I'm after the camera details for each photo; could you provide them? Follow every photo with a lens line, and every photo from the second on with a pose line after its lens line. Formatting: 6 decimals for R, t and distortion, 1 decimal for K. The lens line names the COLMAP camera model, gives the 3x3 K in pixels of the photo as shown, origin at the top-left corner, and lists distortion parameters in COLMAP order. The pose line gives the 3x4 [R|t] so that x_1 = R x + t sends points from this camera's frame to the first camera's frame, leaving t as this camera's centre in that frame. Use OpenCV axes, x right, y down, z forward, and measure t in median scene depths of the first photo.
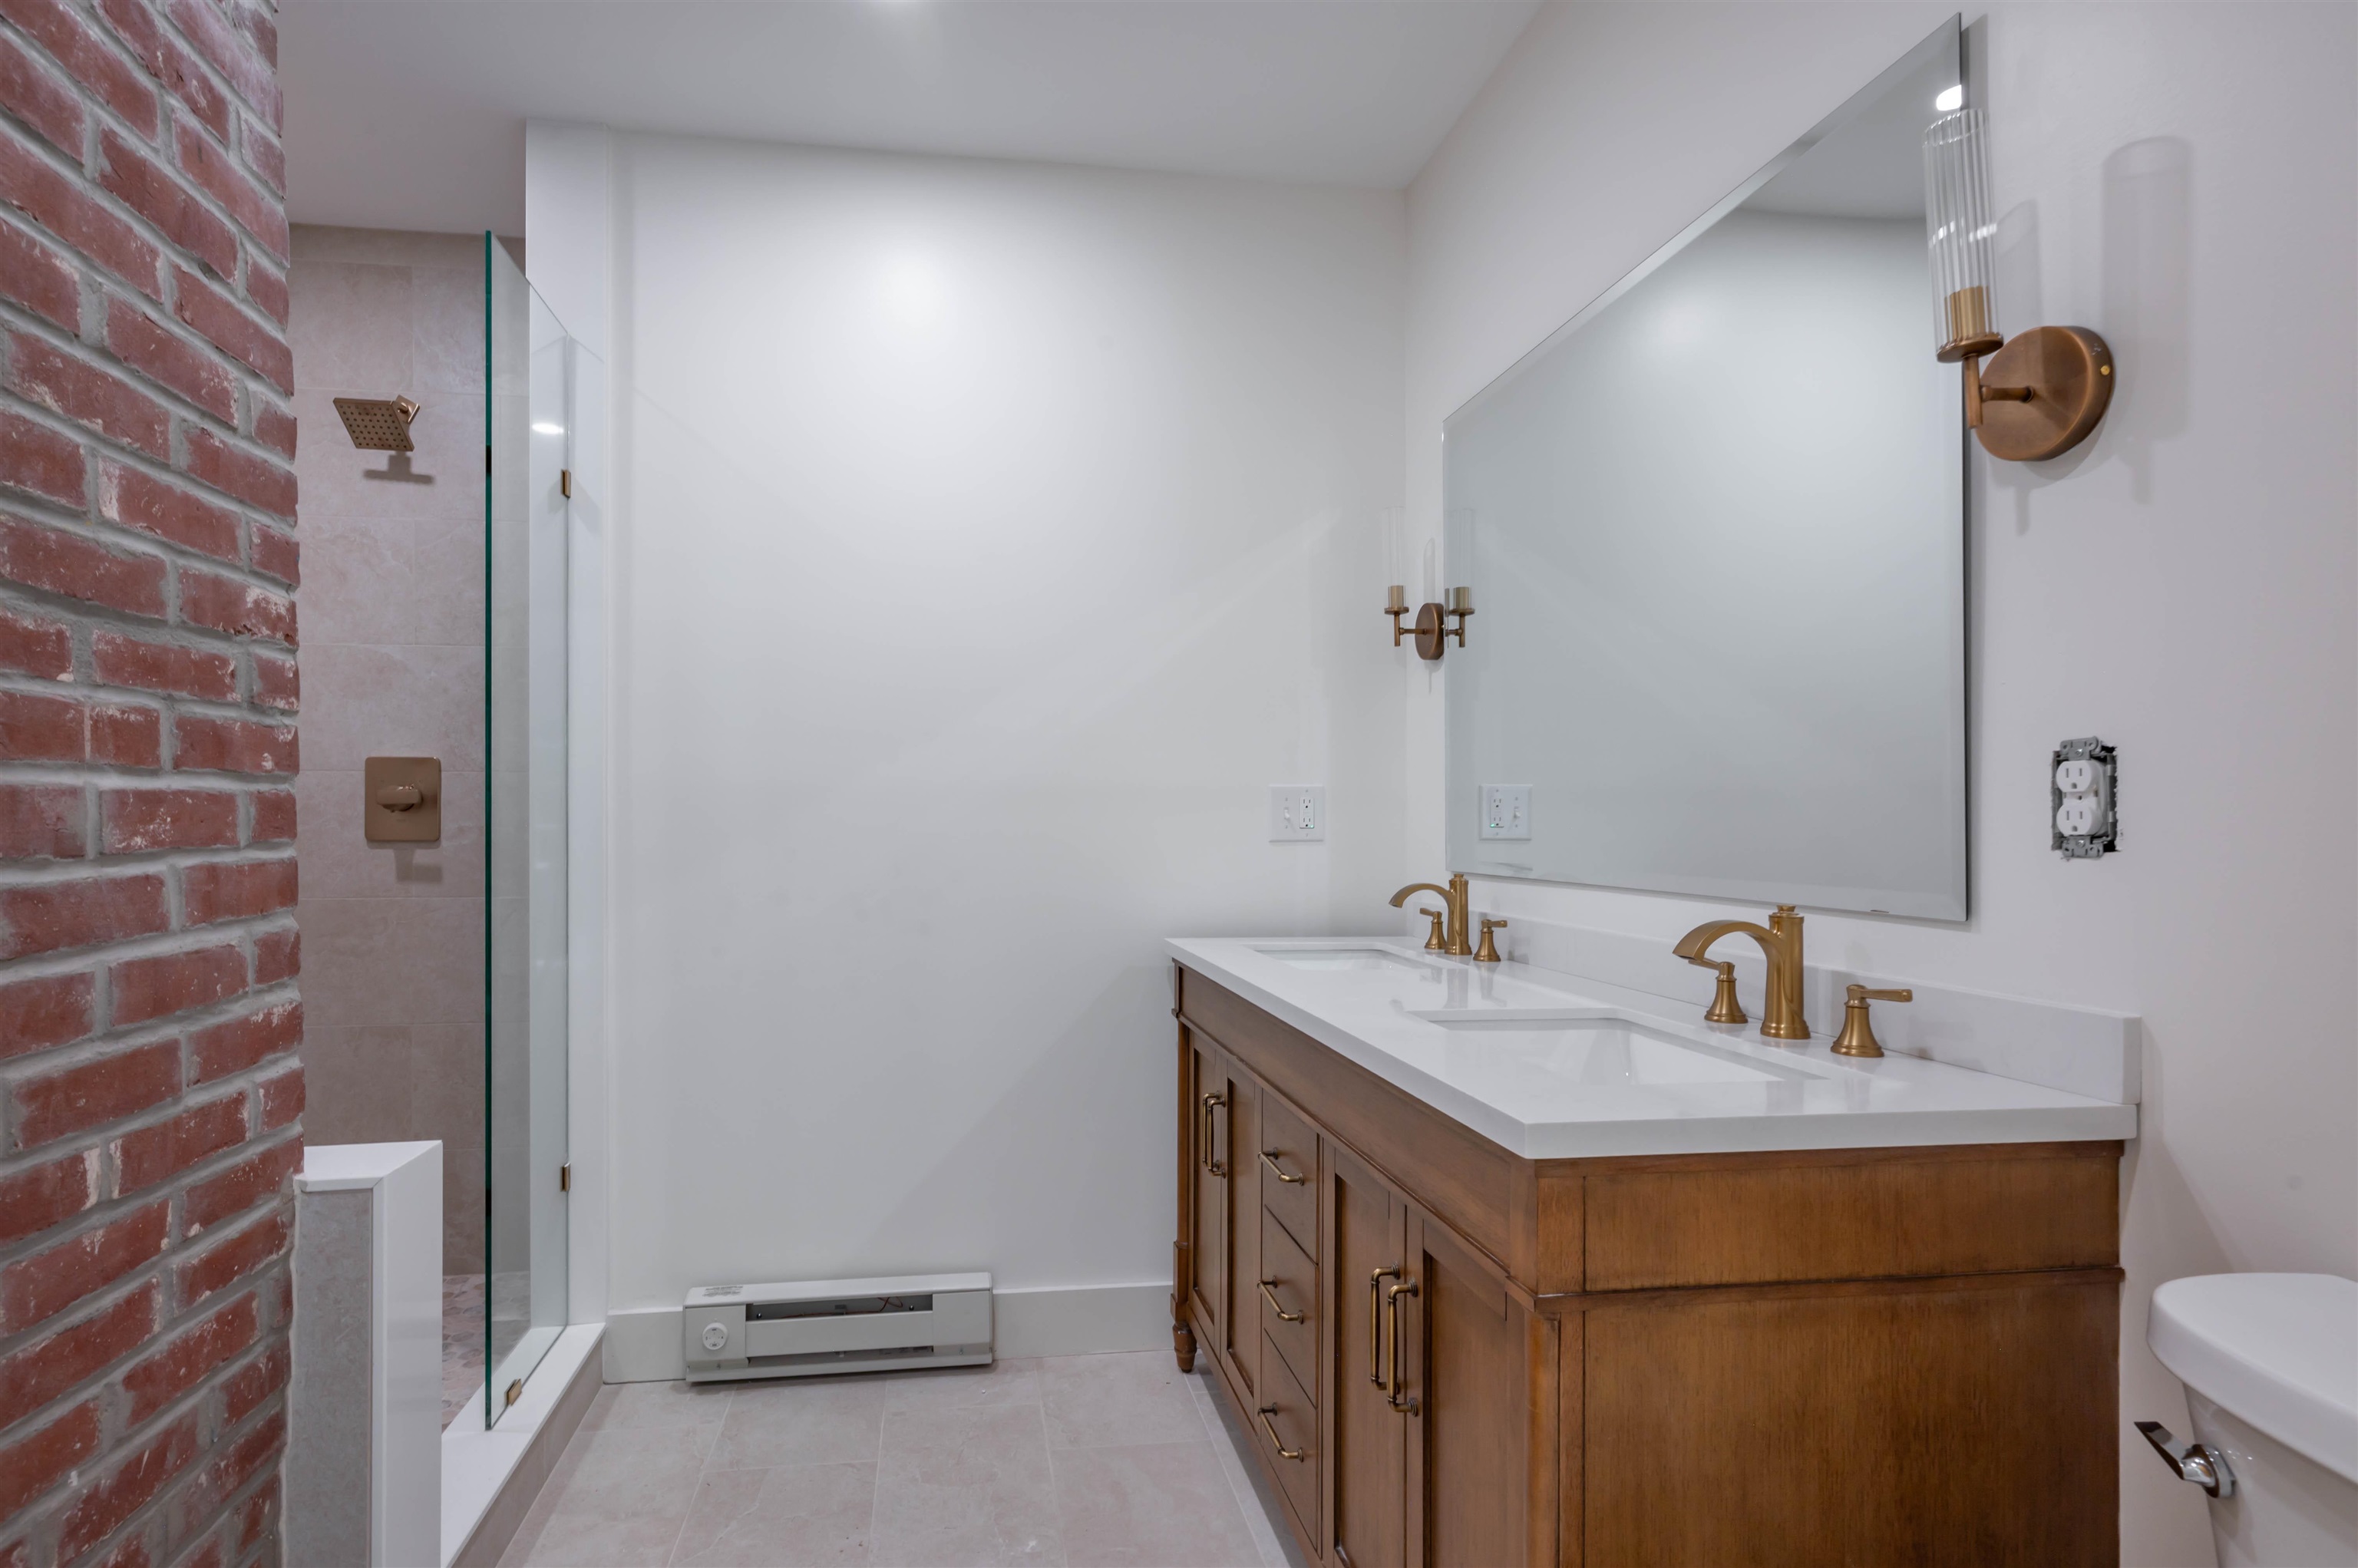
lens RADIAL K [[1134.7, 0, 1175.8], [0, 1134.7, 818.1], [0, 0, 1]] dist [0.000375, 0.000252]
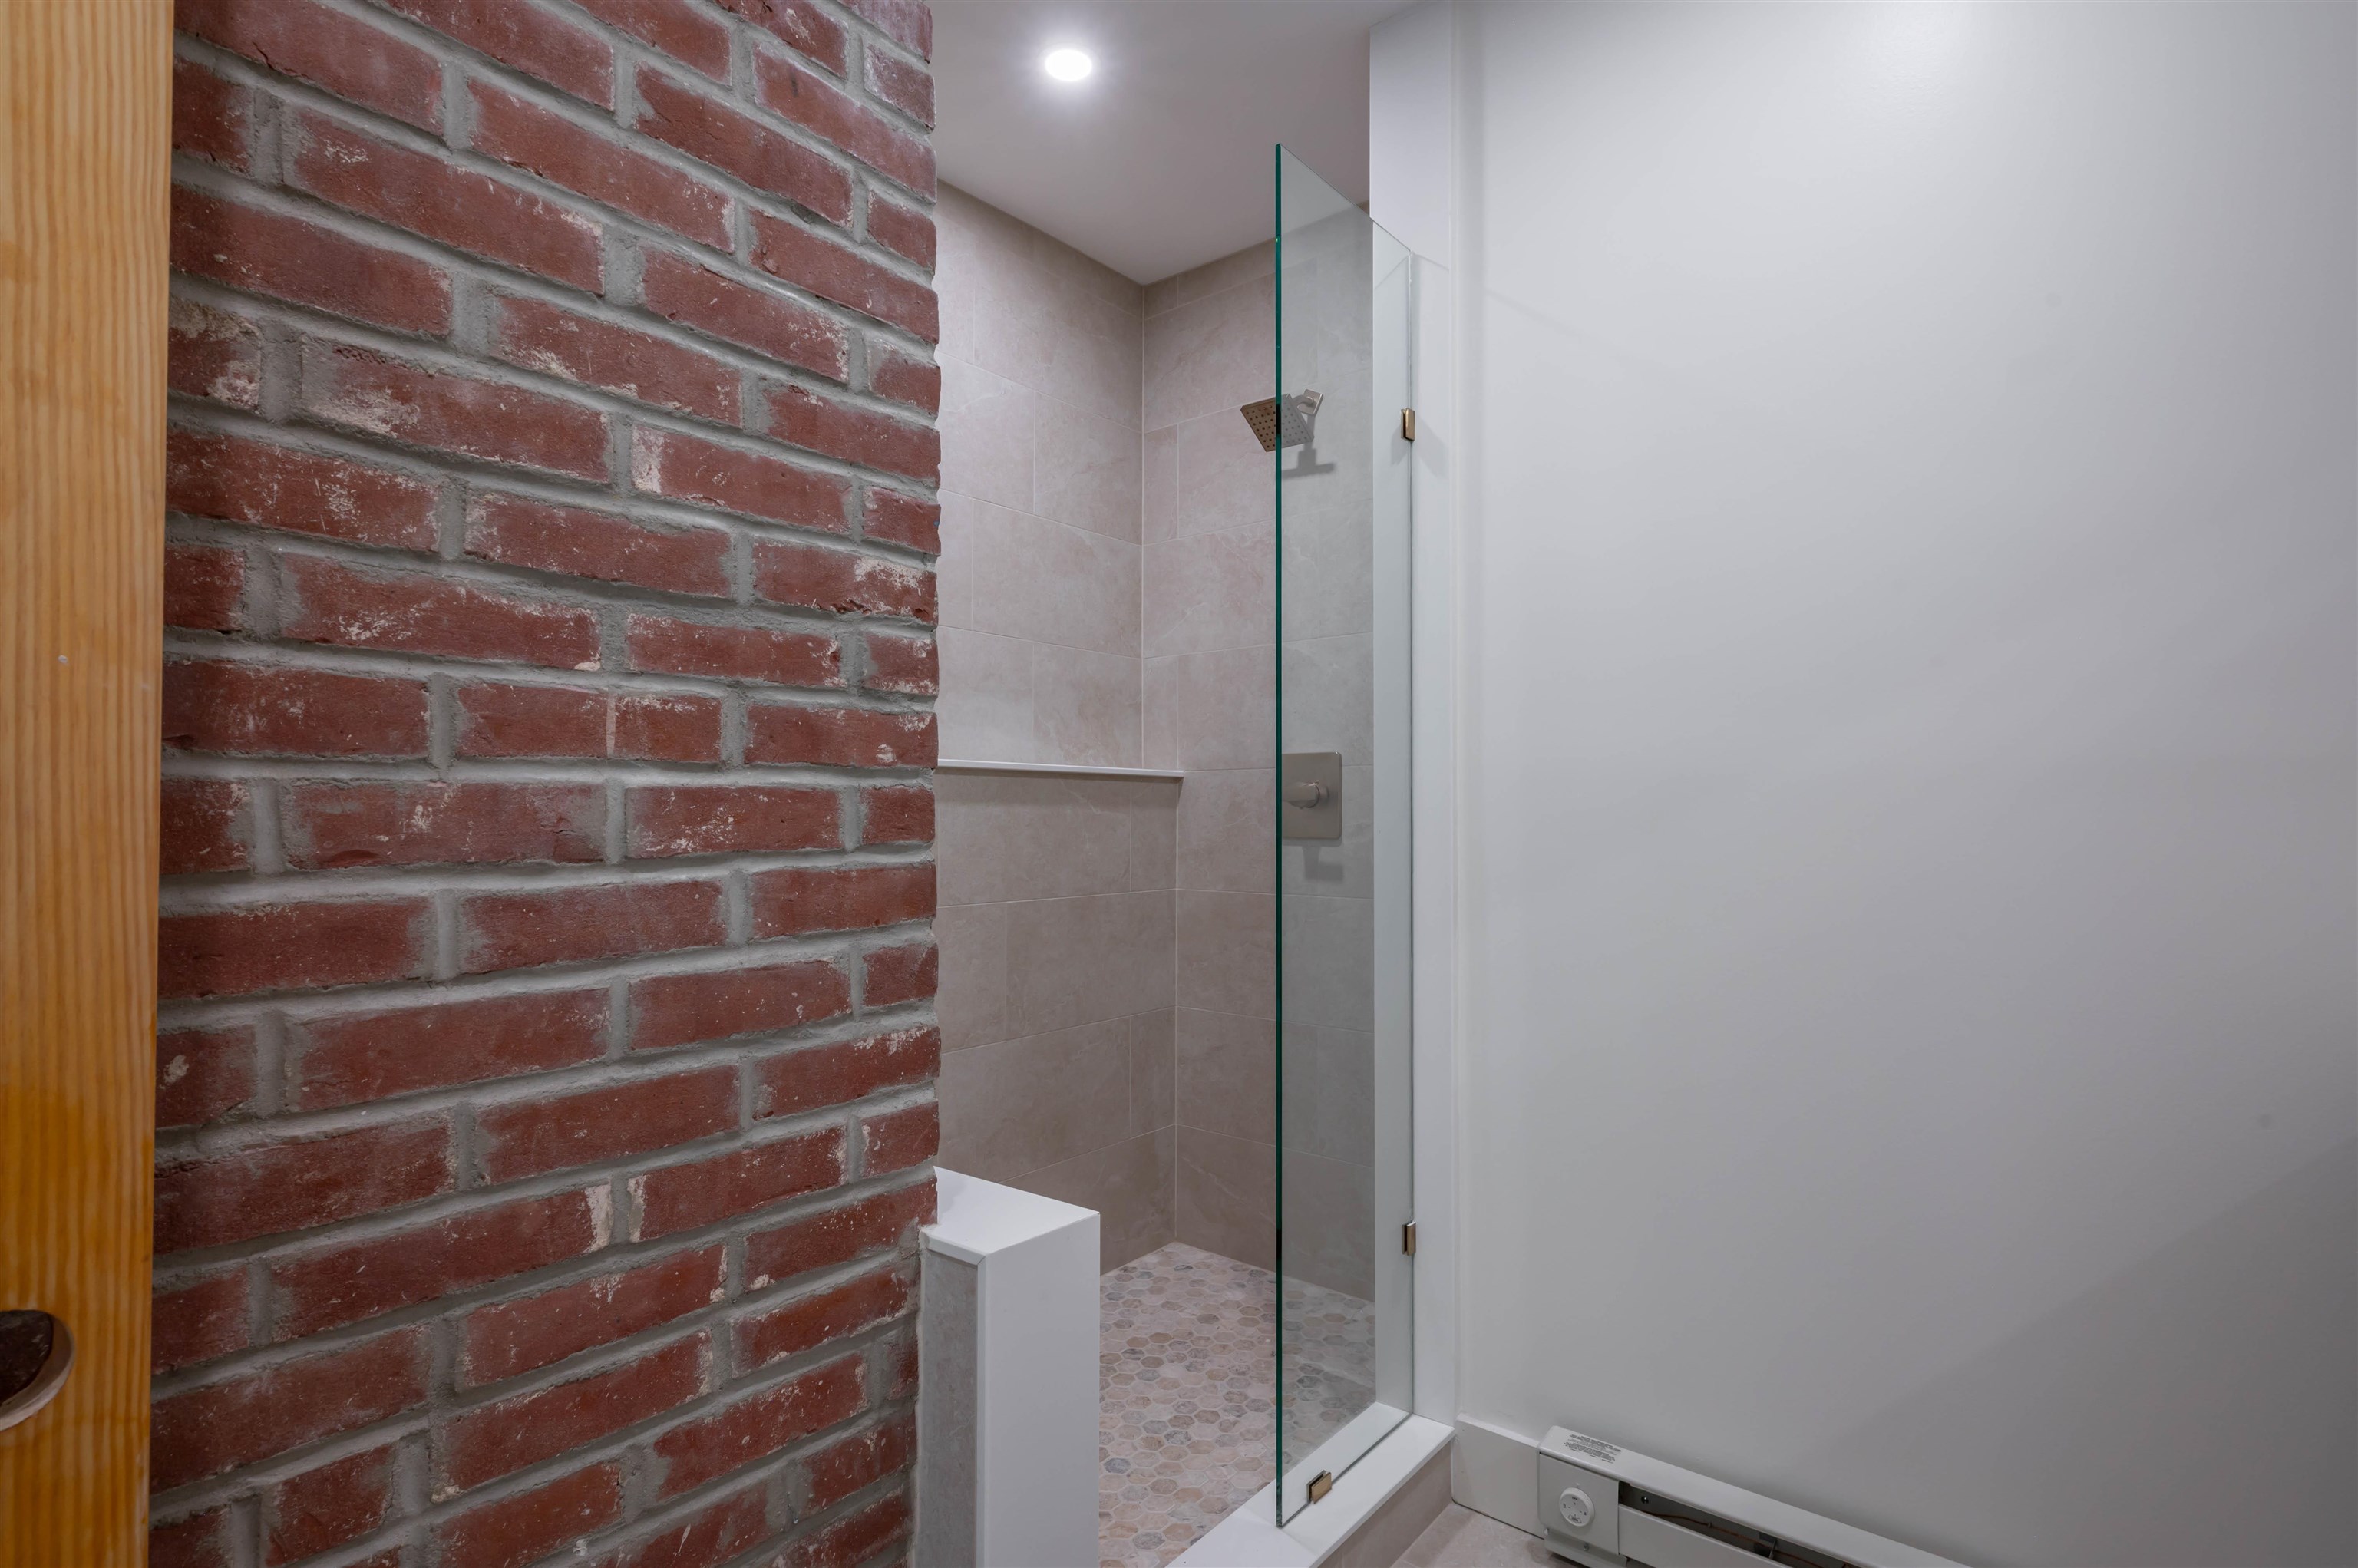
lens RADIAL K [[1123.0, 0, 1173.7], [0, 1123.0, 799.1], [0, 0, 1]] dist [-0.002837, 0.001549]
pose [[0.622883, -0.010857, -0.782240, 0.027504], [0.001459, 0.999918, -0.012716, -0.003247], [0.782314, 0.006779, 0.622848, 0.712885]]
